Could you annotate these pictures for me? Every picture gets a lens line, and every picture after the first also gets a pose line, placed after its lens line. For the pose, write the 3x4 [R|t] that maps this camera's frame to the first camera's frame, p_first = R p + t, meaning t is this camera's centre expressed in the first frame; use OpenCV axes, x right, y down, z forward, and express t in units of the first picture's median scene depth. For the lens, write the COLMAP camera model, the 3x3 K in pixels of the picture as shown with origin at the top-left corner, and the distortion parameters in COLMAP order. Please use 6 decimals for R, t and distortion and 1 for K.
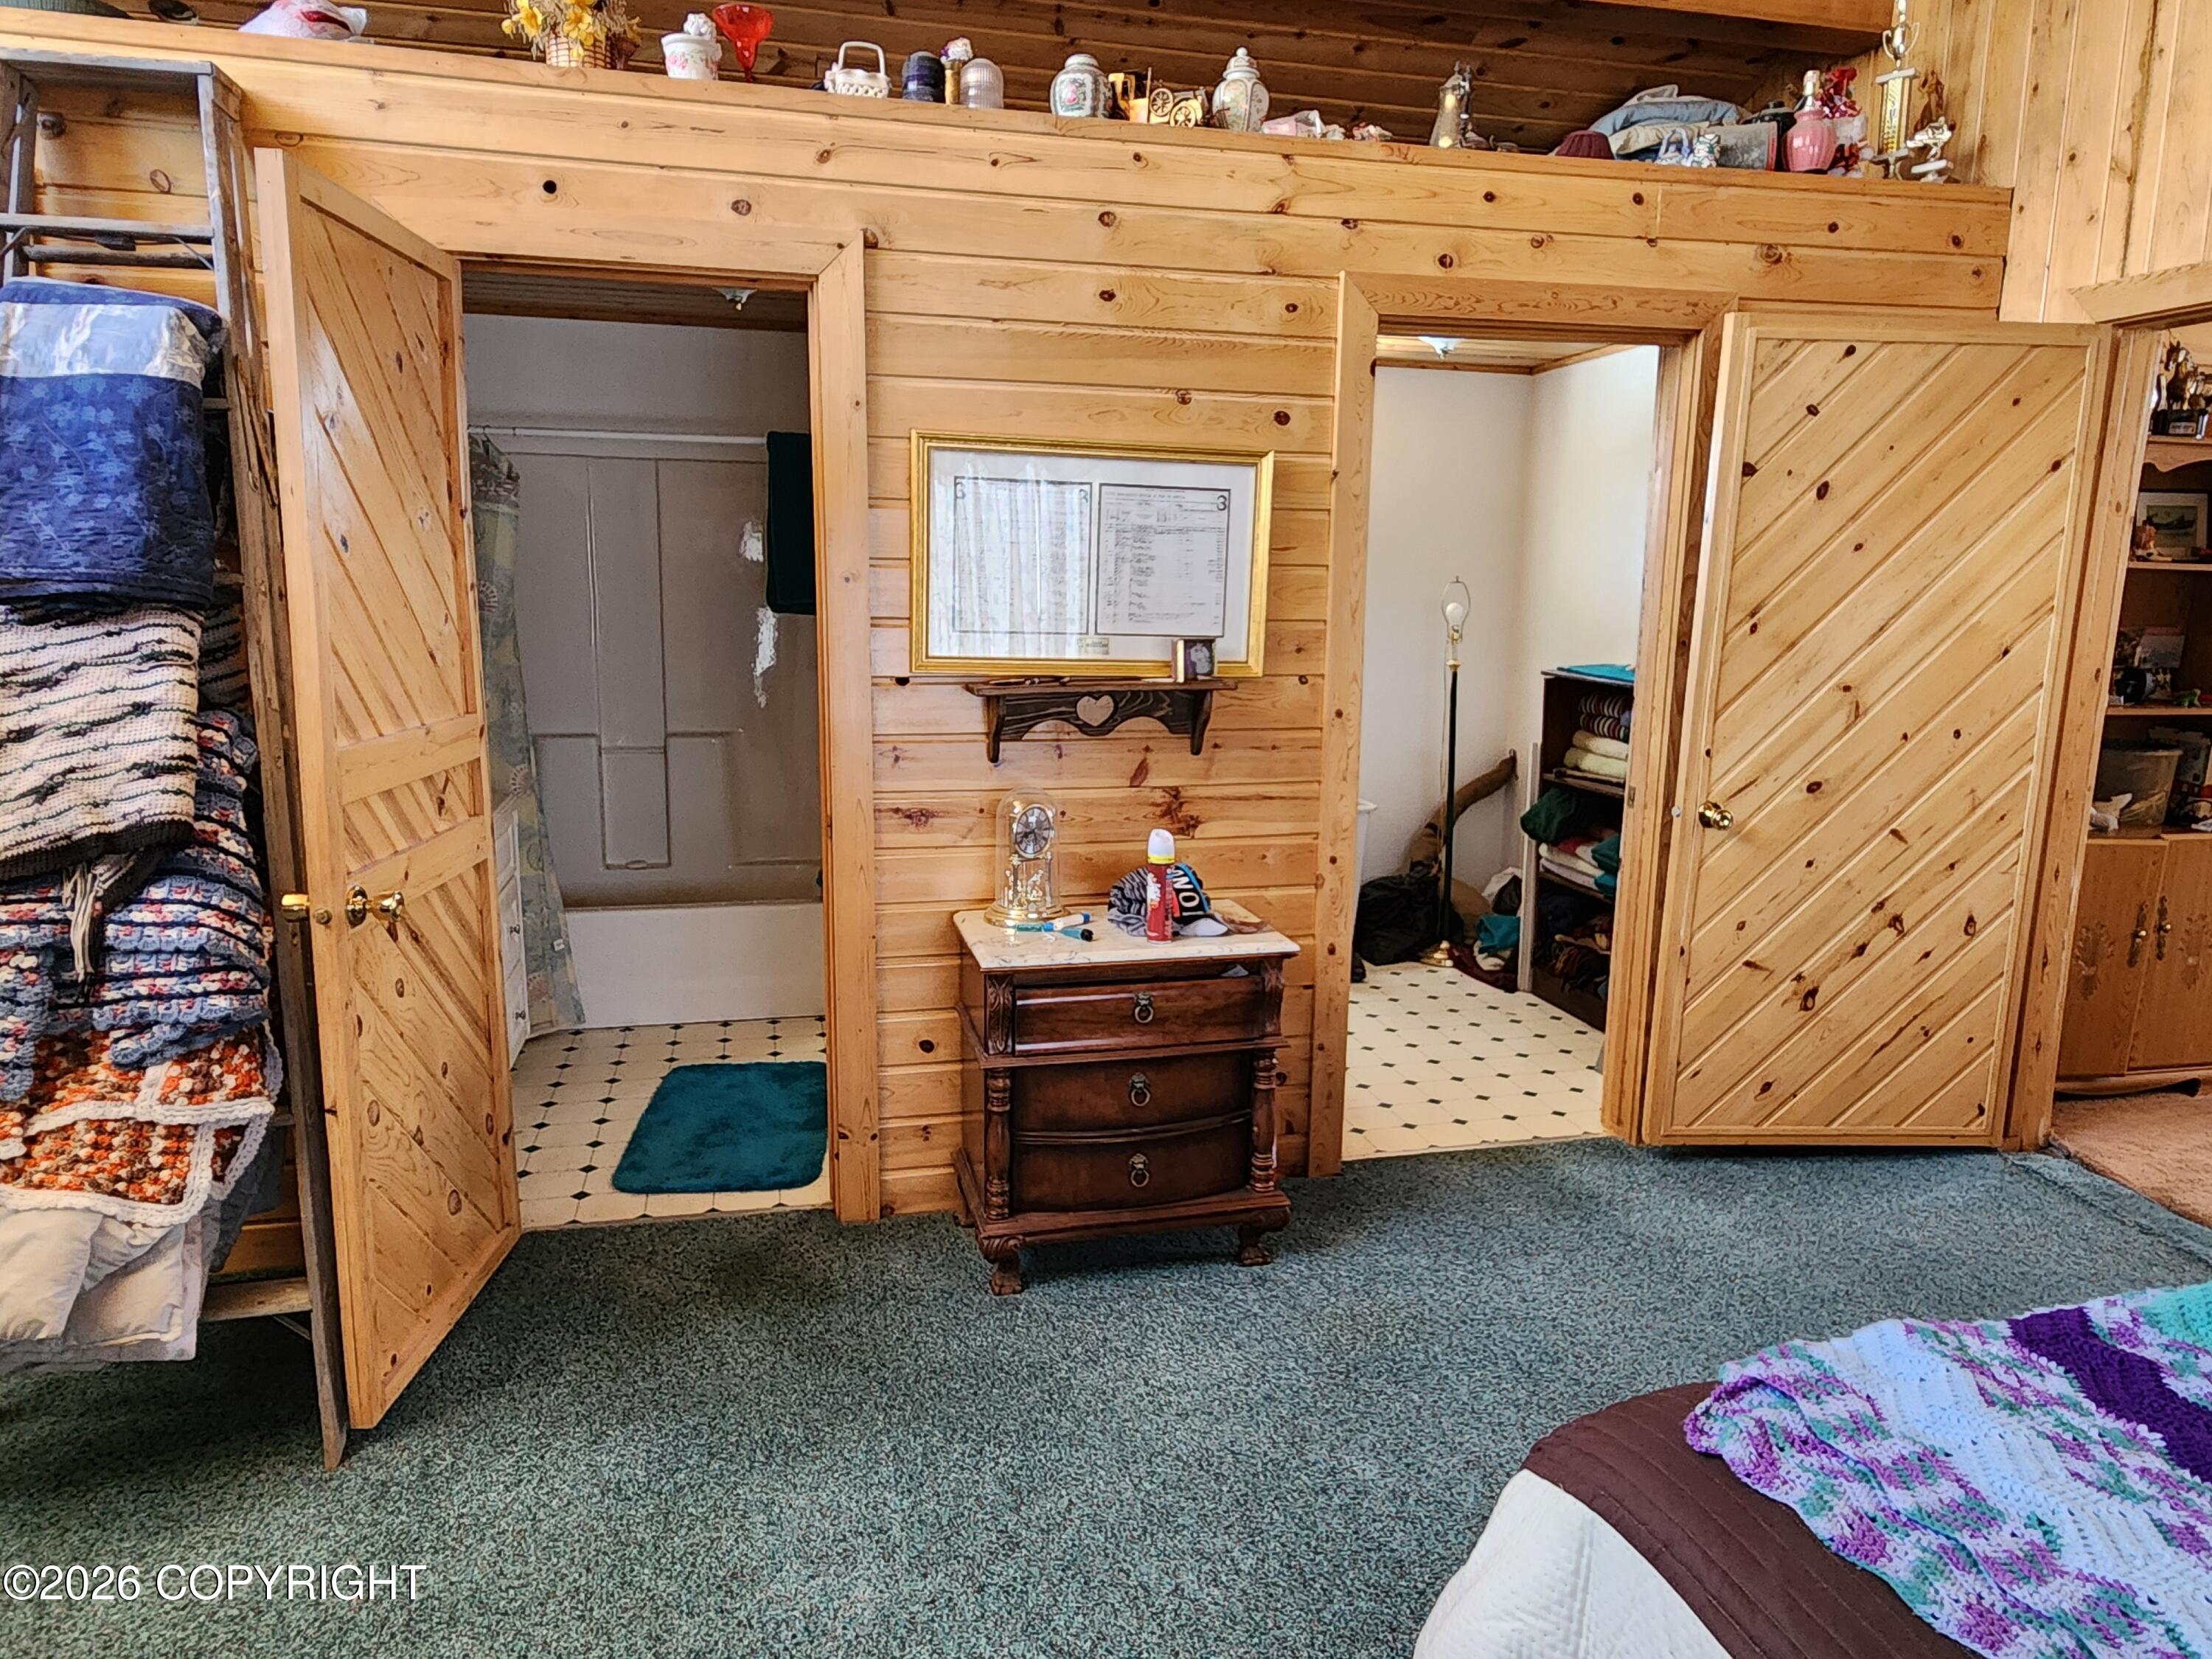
lens RADIAL K [[1403.0, 0, 1105.5], [0, 1403.0, 825.2], [0, 0, 1]] dist [0.005270, -0.000369]
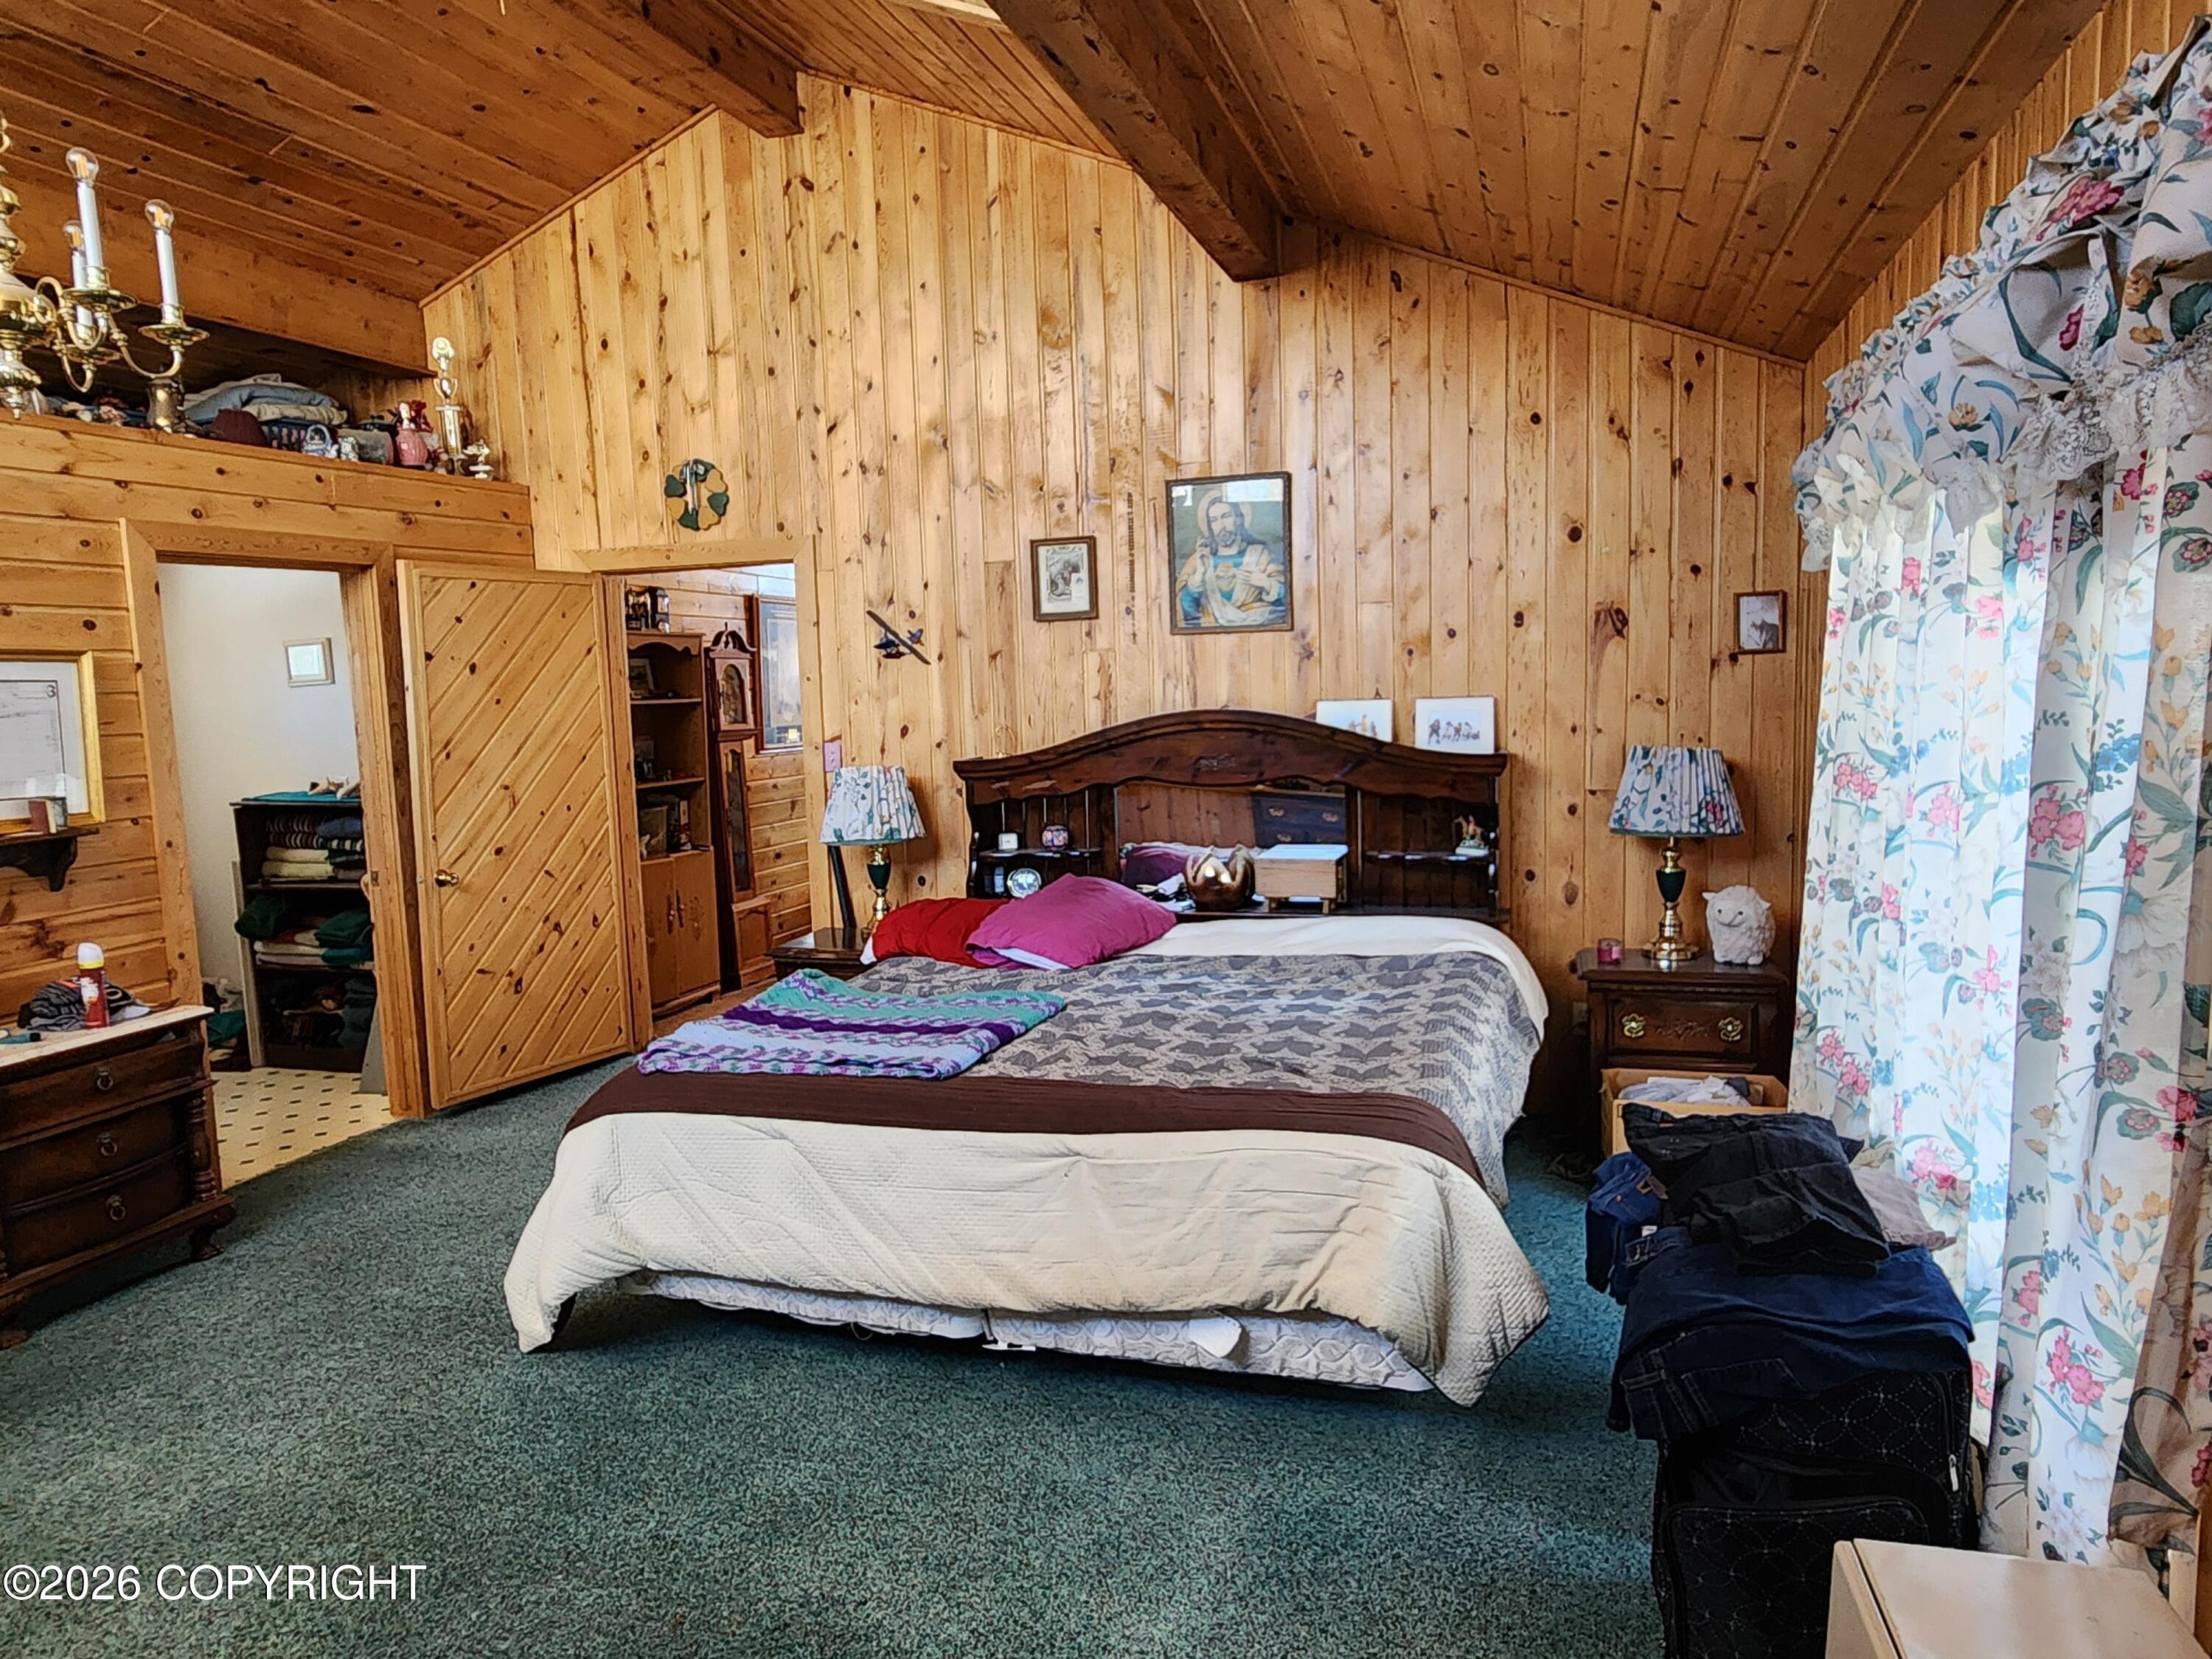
lens RADIAL K [[1403.0, 0, 1107.1], [0, 1403.0, 829.9], [0, 0, 1]] dist [0.005270, -0.000369]
pose [[0.526560, -0.123261, 0.841155, -0.476502], [0.189416, 0.981572, 0.025264, 0.040452], [-0.828768, 0.146025, 0.540204, -0.439689]]
